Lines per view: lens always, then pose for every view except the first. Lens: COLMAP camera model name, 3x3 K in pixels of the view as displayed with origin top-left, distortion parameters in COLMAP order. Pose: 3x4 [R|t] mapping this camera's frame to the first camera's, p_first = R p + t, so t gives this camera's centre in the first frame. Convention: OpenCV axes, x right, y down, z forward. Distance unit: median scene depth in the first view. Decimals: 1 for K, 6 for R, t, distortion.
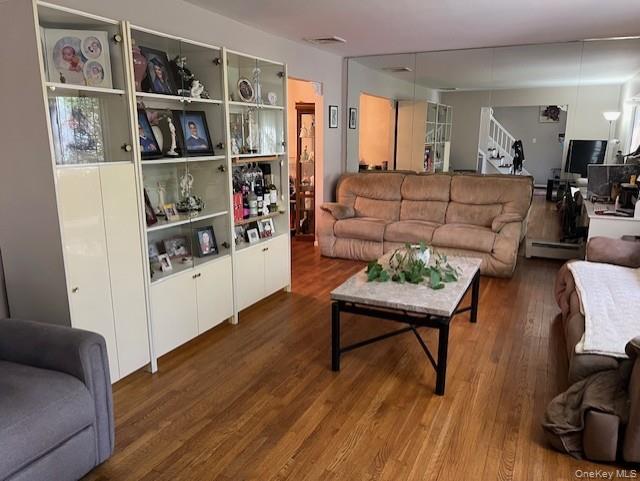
lens RADIAL K [[476.4, 0, 318.6], [0, 476.4, 241.4], [0, 0, 1]] dist [0.023313, -0.031432]
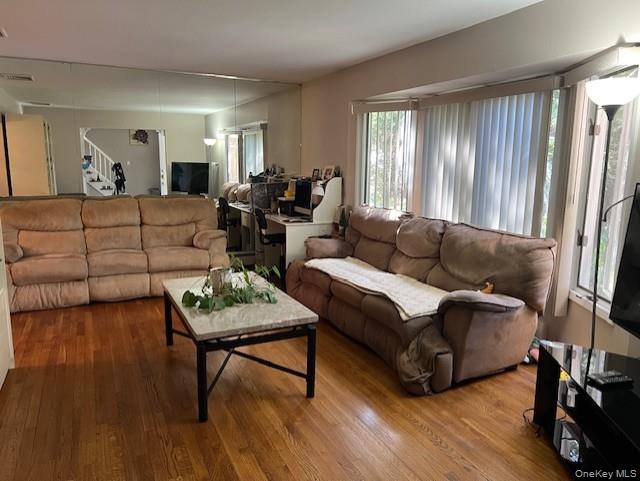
lens RADIAL K [[476.4, 0, 318.9], [0, 476.4, 241.1], [0, 0, 1]] dist [0.023313, -0.031432]
pose [[0.618383, -0.121994, 0.776351, -0.259204], [0.157650, 0.987053, 0.029531, -0.026139], [-0.769902, 0.104130, 0.629609, 0.139268]]
